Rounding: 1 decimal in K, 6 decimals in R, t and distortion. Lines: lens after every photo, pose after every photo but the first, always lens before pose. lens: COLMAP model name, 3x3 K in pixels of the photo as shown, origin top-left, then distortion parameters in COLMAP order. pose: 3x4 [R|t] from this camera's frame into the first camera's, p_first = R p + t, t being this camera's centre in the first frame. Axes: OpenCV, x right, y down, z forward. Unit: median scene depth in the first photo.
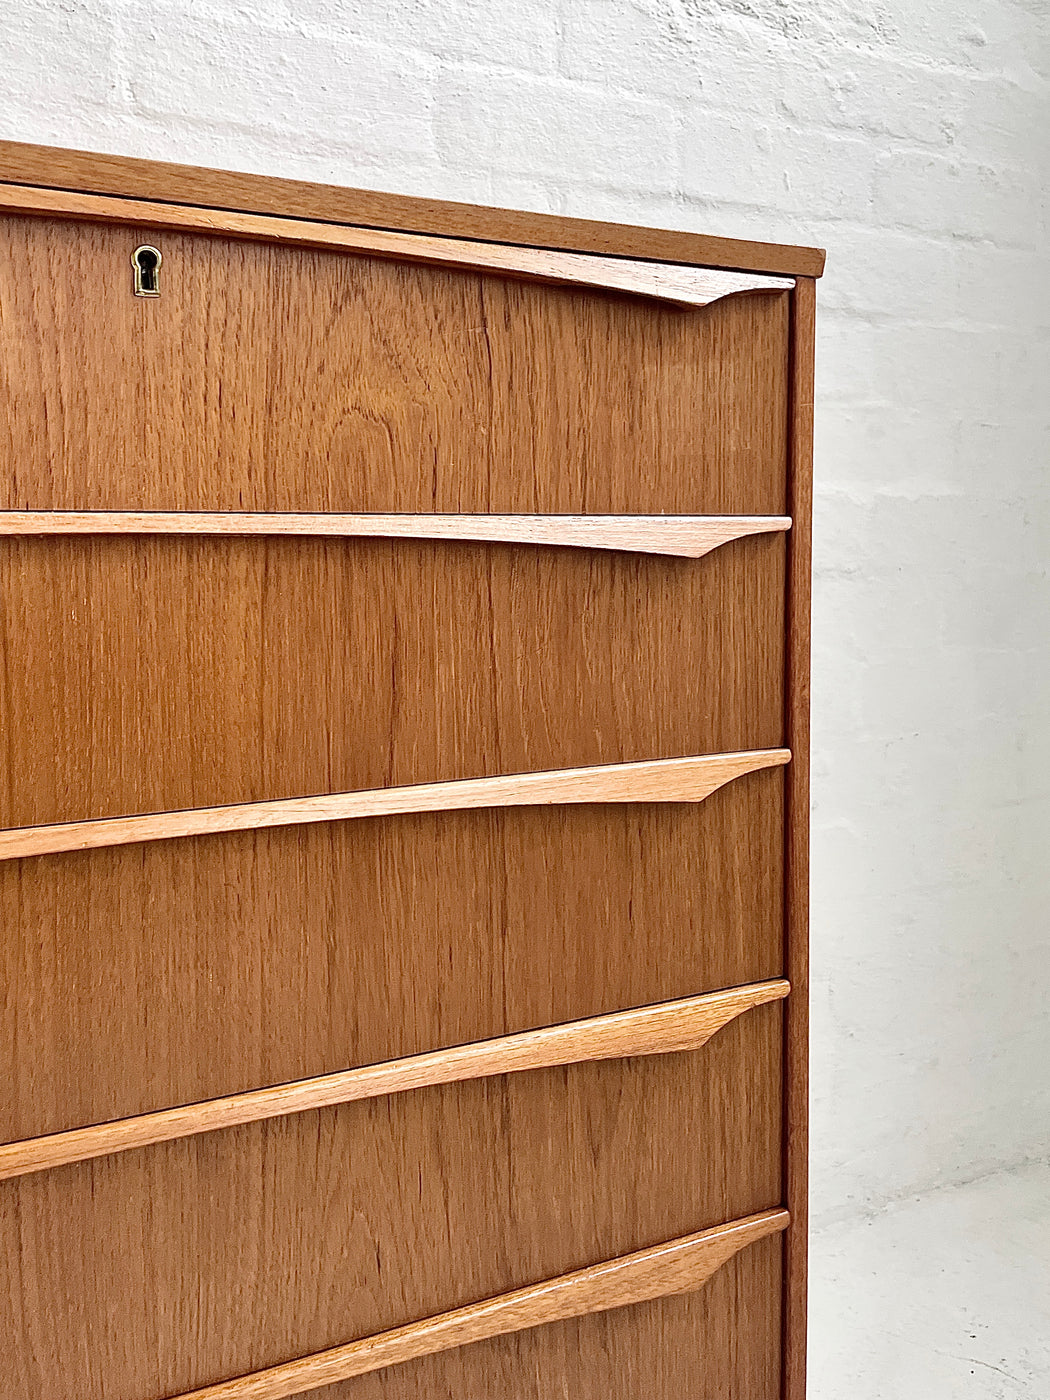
lens RADIAL K [[1247.3, 0, 529.7], [0, 1247.3, 580.9], [0, 0, 1]] dist [0.085017, -0.117358]
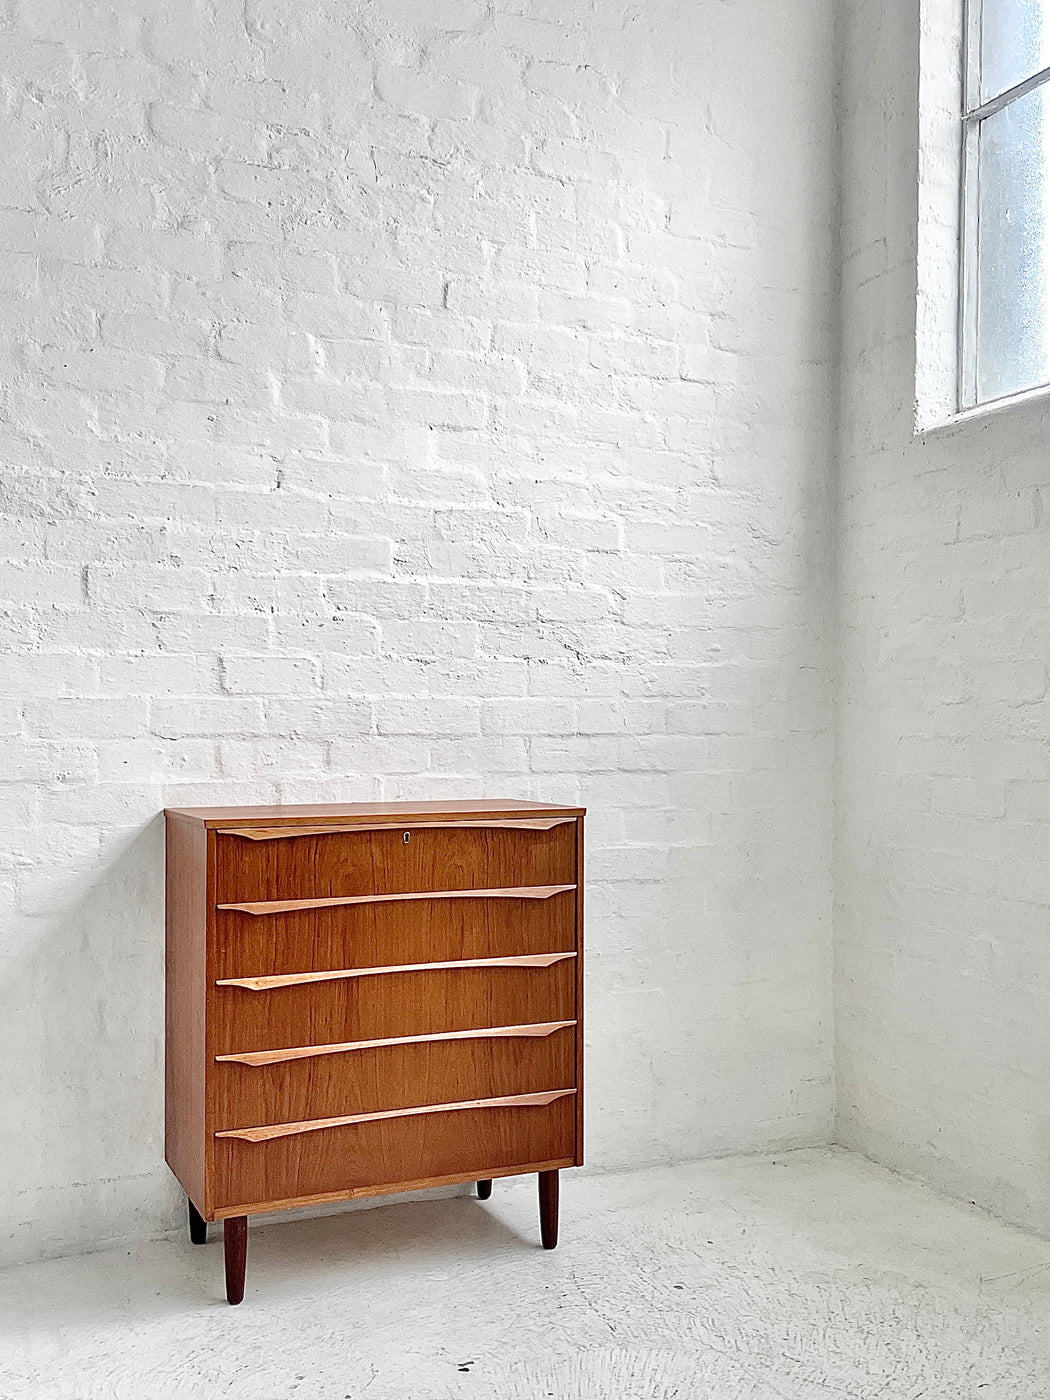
lens RADIAL K [[1413.0, 0, 550.9], [0, 1413.0, 723.6], [0, 0, 1]] dist [0.115670, -0.195078]
pose [[0.998643, 0.000612, -0.052083, 0.248087], [-0.002853, 0.999073, -0.042957, -0.239293], [0.052008, 0.043047, 0.997718, -2.142710]]
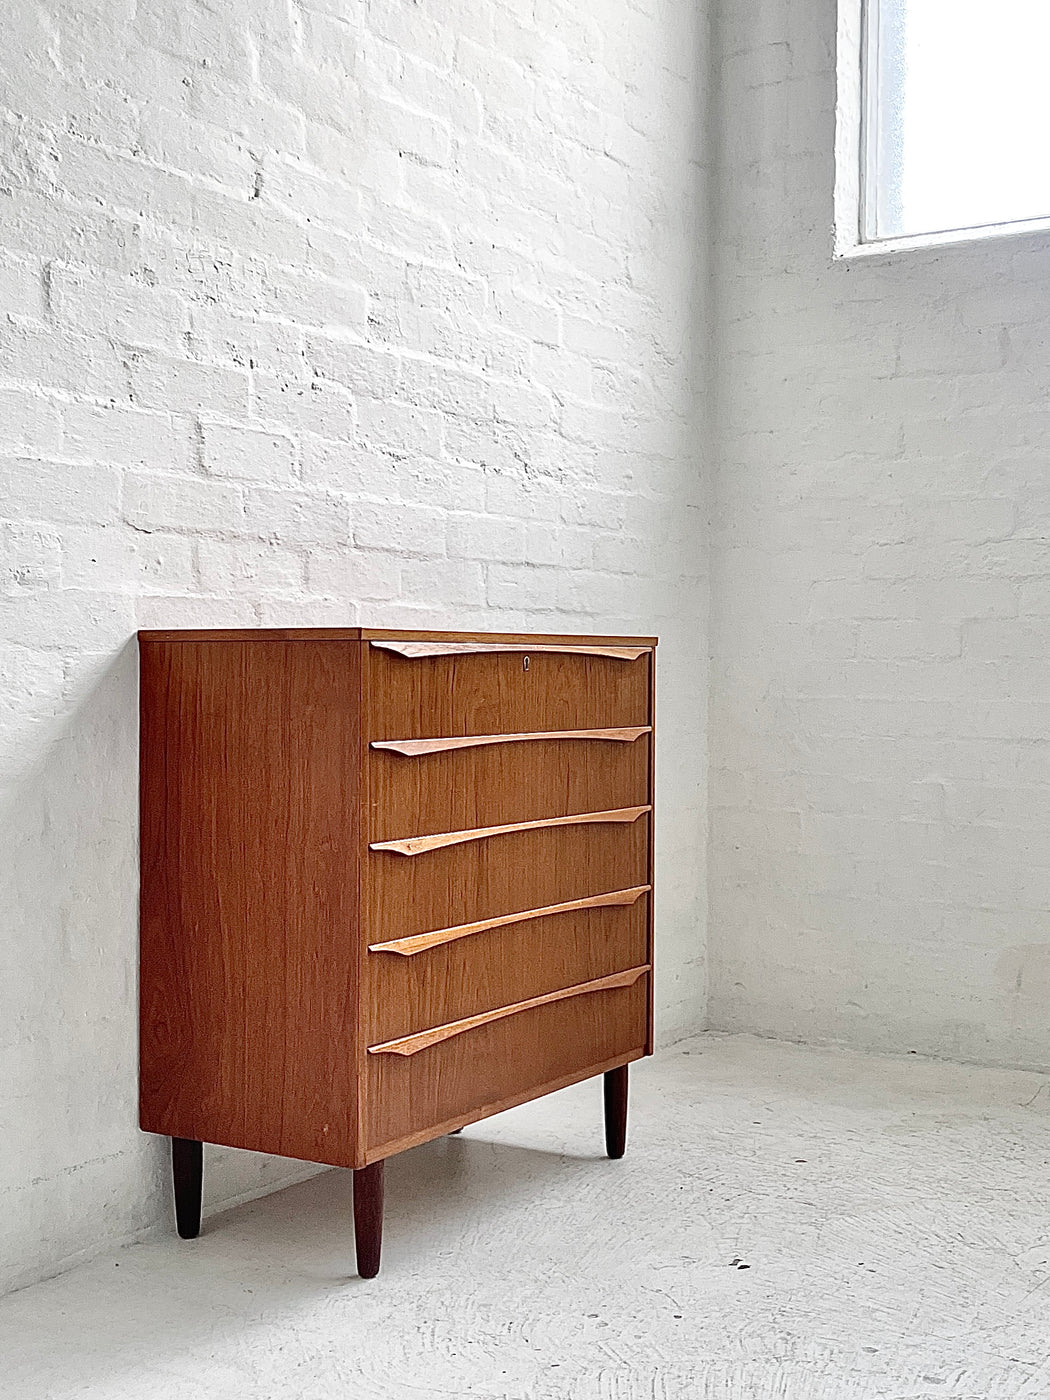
lens RADIAL K [[1677.6, 0, 716.4], [0, 1677.6, 679.7], [0, 0, 1]] dist [0.119733, -0.180320]
pose [[0.839037, -0.000348, 0.544074, -1.320160], [0.018495, 0.999440, -0.027883, -0.035326], [-0.543760, 0.033457, 0.838574, -1.750753]]
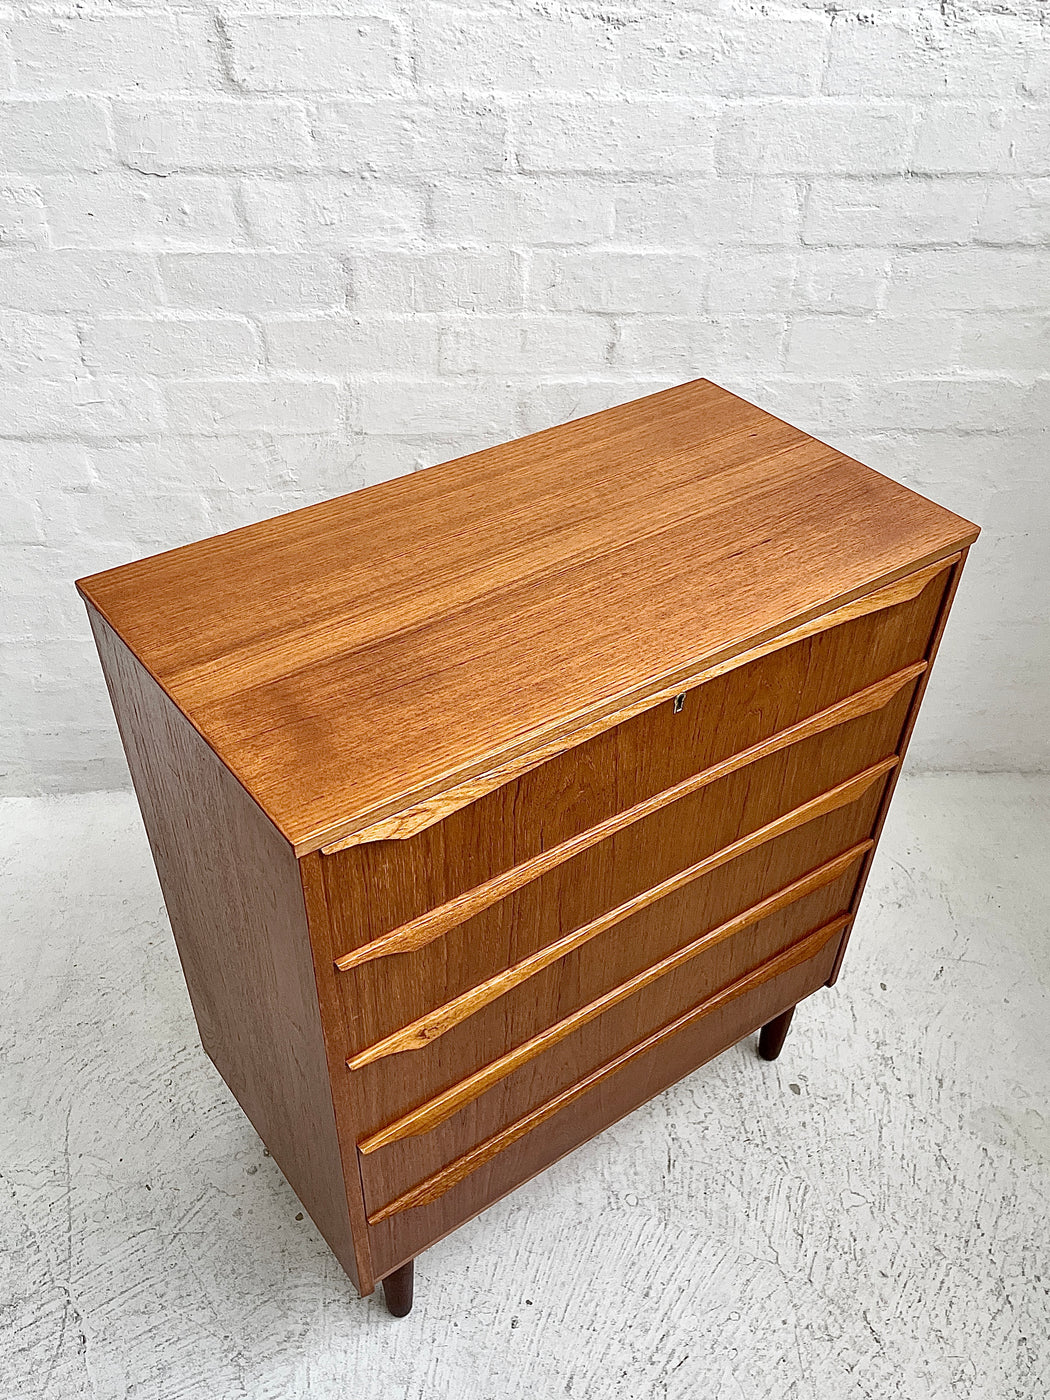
lens RADIAL K [[1227.7, 0, 530.0], [0, 1227.7, 768.2], [0, 0, 1]] dist [0.086378, -0.118004]
pose [[0.908453, 0.294838, -0.296284, 0.391300], [-0.040424, 0.767484, 0.639792, -0.765815], [0.416029, -0.569243, 0.709142, -0.562852]]
